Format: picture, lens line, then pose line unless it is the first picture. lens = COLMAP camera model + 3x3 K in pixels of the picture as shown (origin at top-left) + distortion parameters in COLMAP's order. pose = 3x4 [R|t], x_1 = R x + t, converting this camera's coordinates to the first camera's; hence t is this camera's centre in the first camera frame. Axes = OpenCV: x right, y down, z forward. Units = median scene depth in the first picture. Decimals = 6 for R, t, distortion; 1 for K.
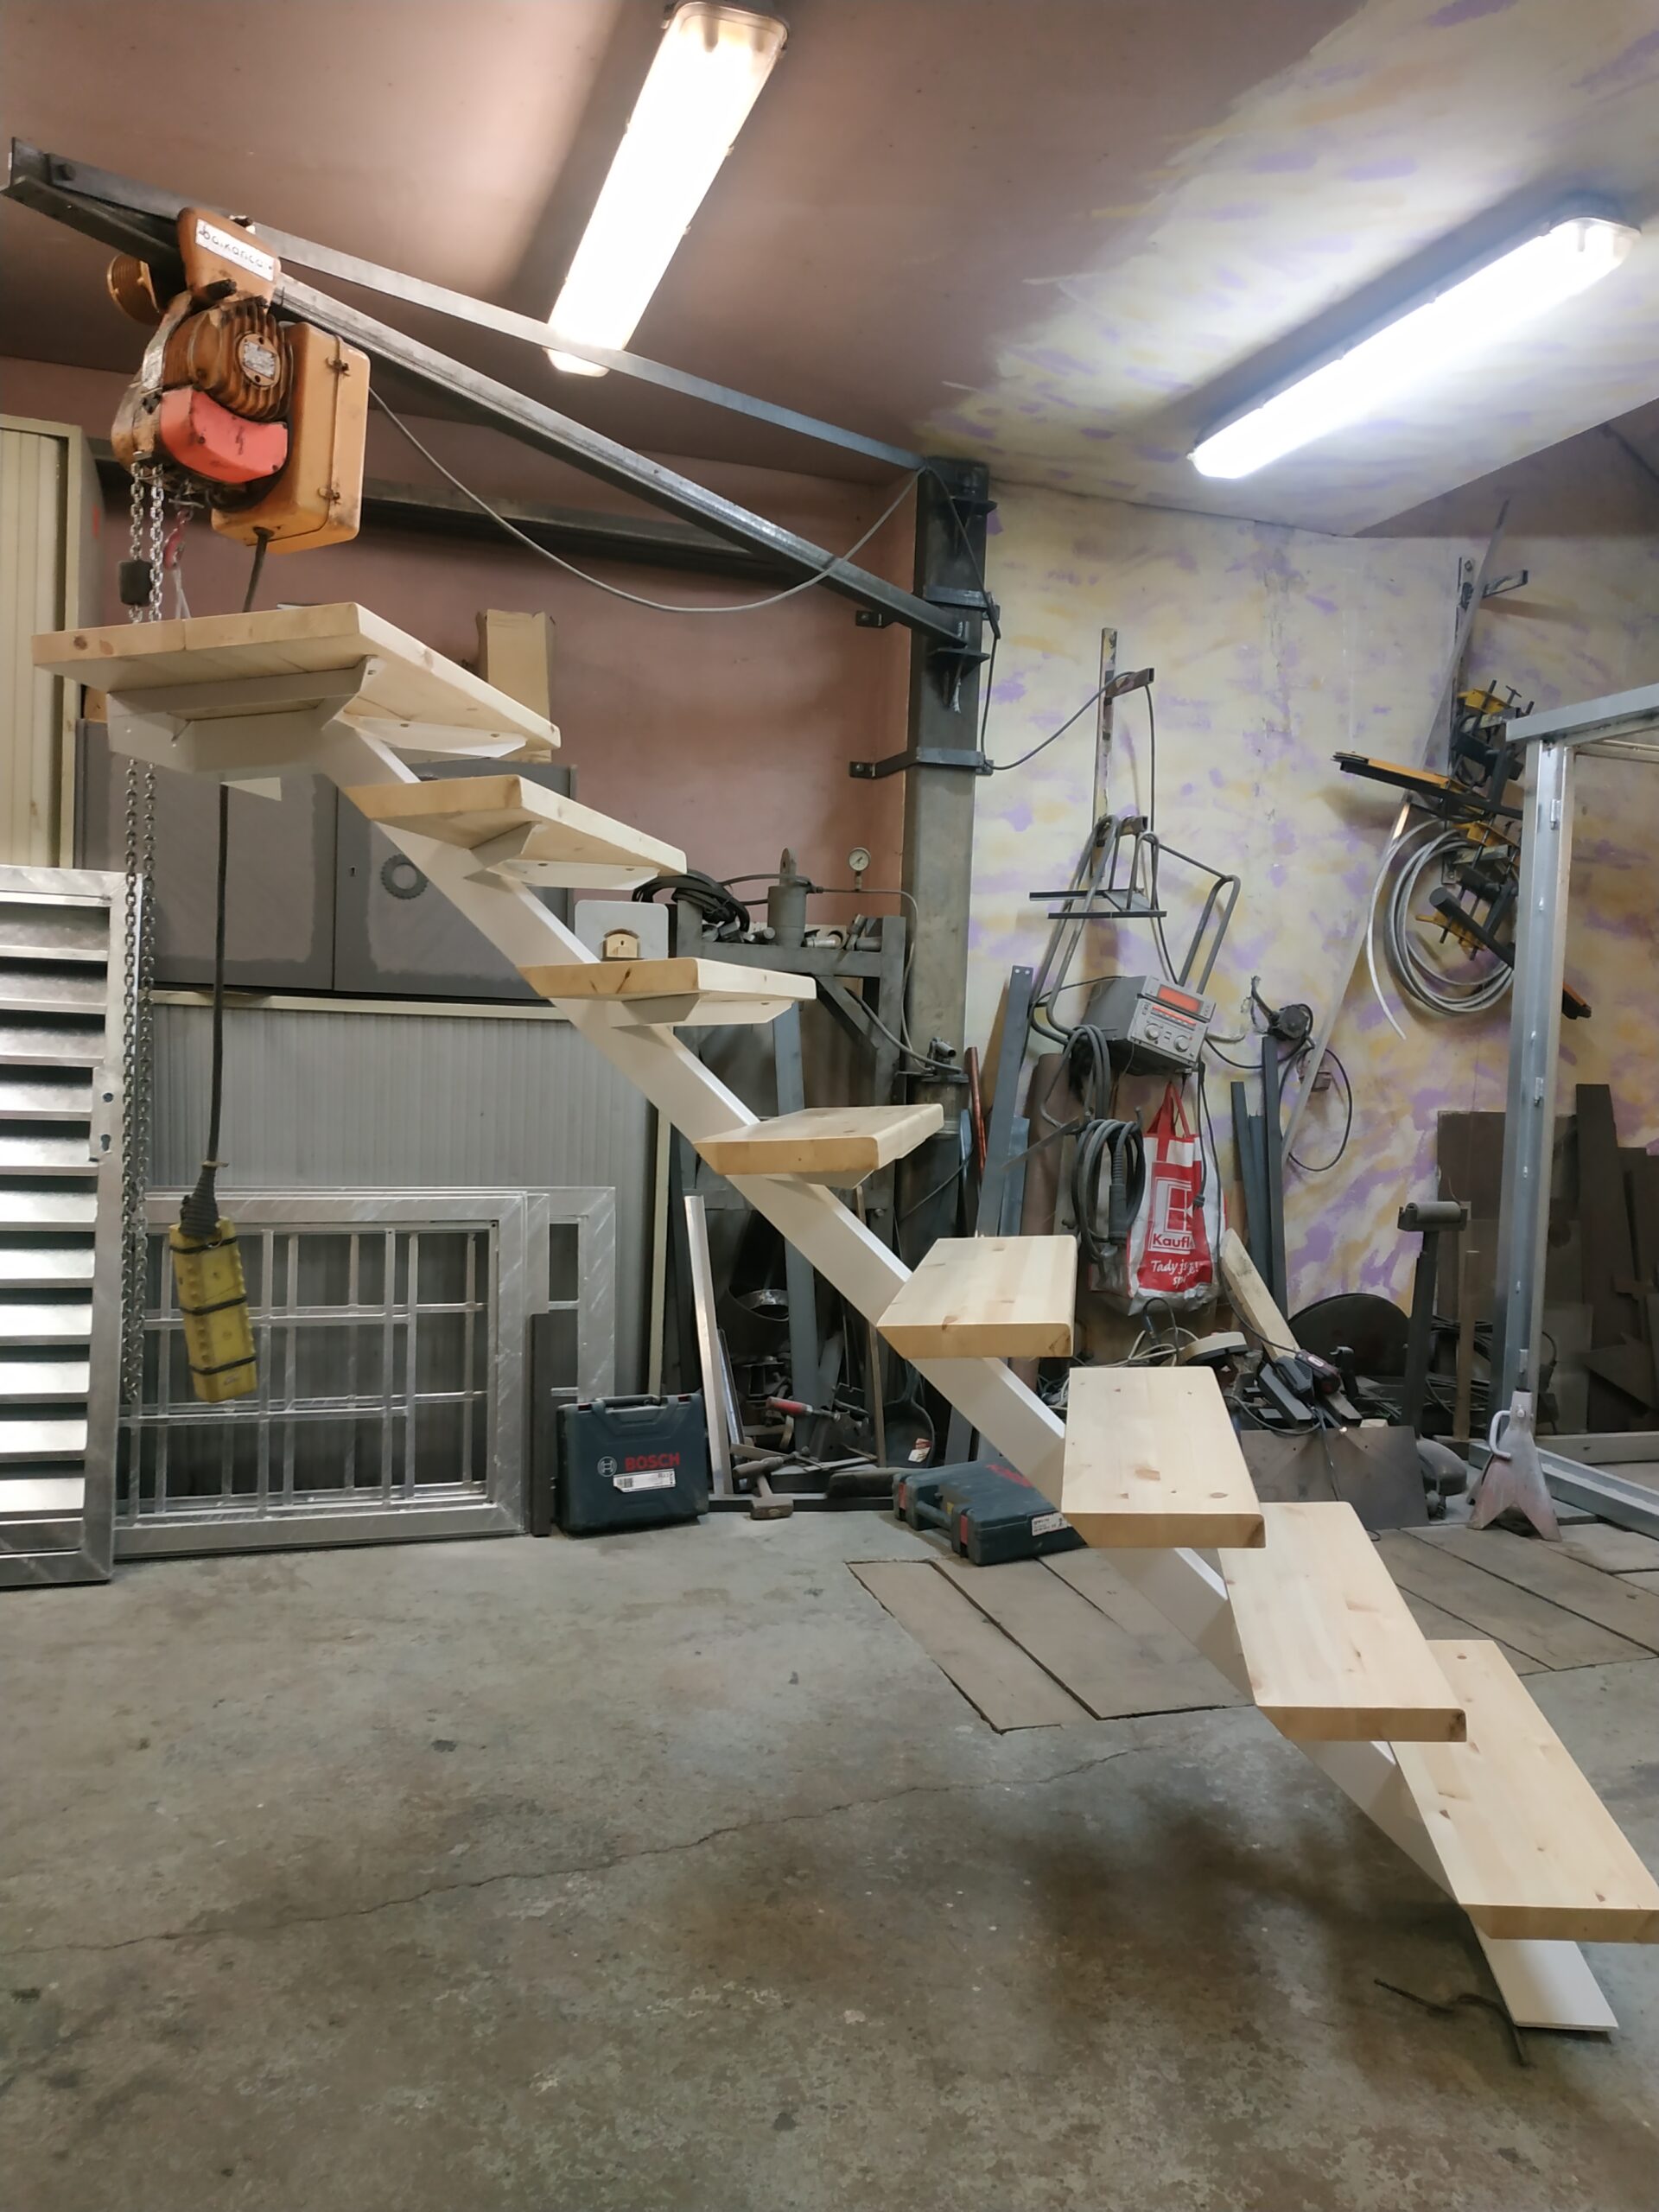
lens RADIAL K [[1627.9, 0, 833.5], [0, 1627.9, 1109.2], [0, 0, 1]] dist [0.045450, -0.055938]
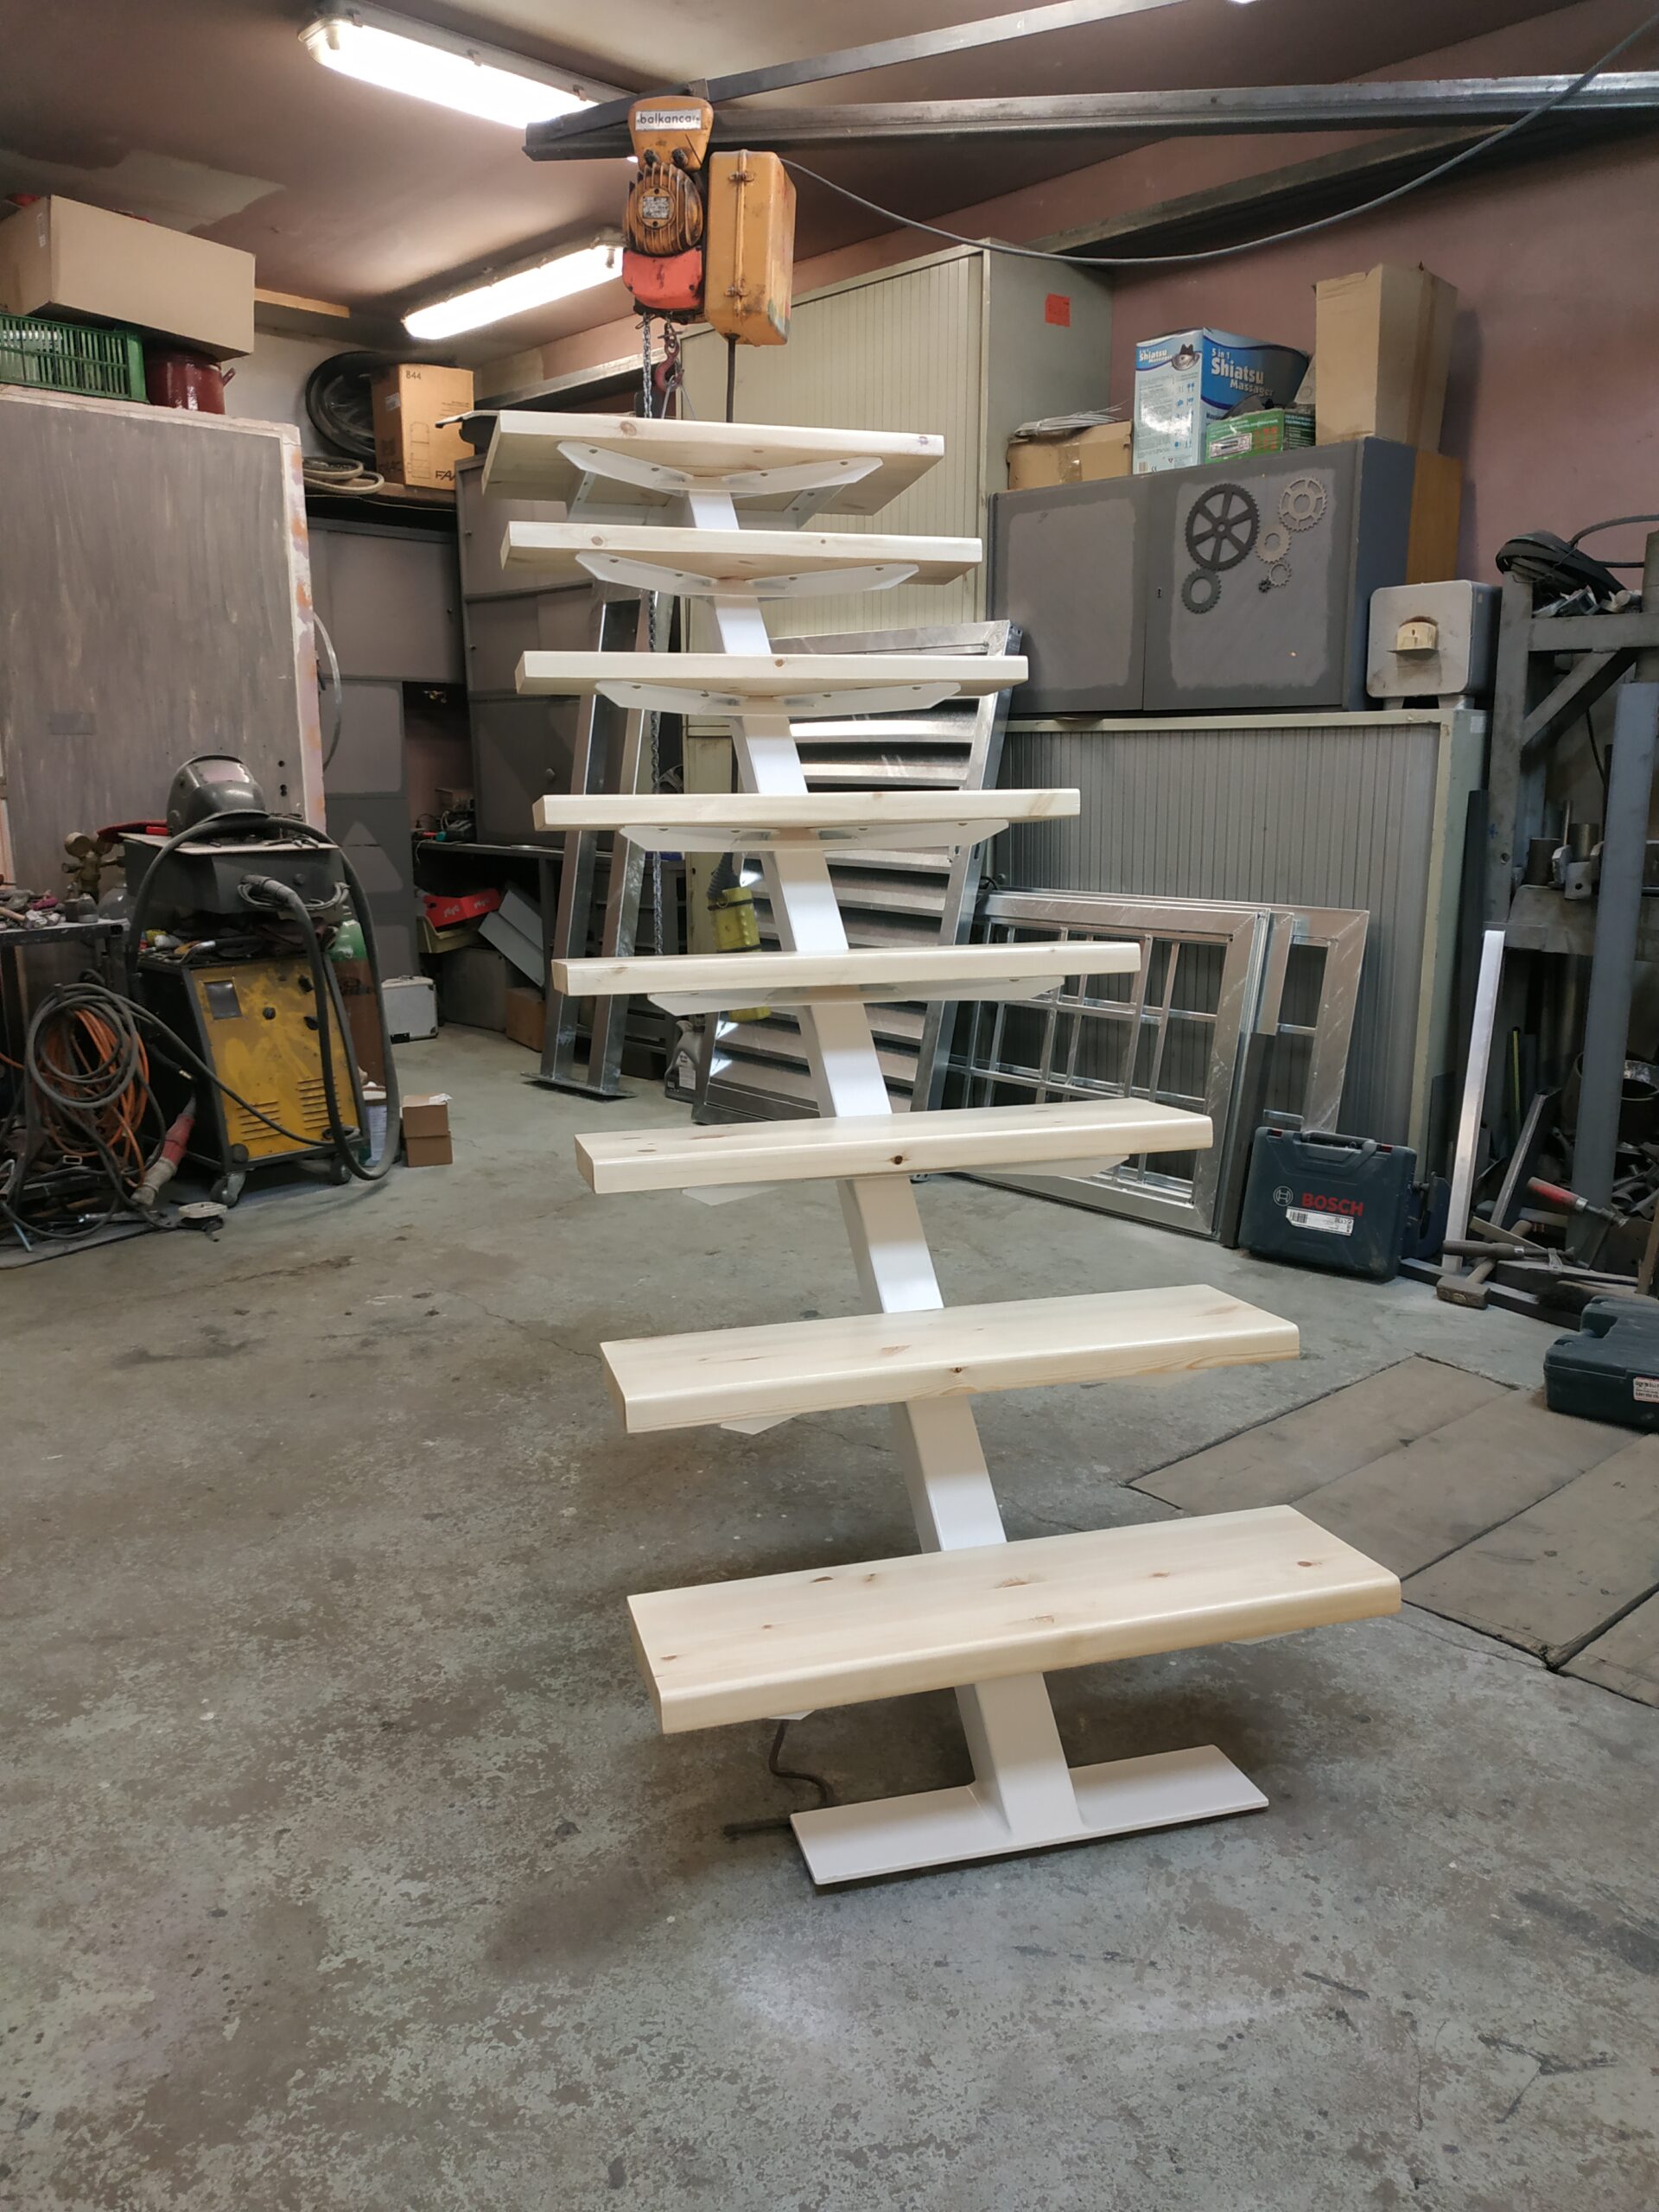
lens RADIAL K [[1627.9, 0, 830.0], [0, 1627.9, 1100.7], [0, 0, 1]] dist [0.045450, -0.055938]
pose [[0.407988, 0.153215, -0.900039, 0.616829], [-0.033293, 0.987659, 0.153039, 0.023535], [0.912380, -0.032473, 0.408054, 0.360369]]
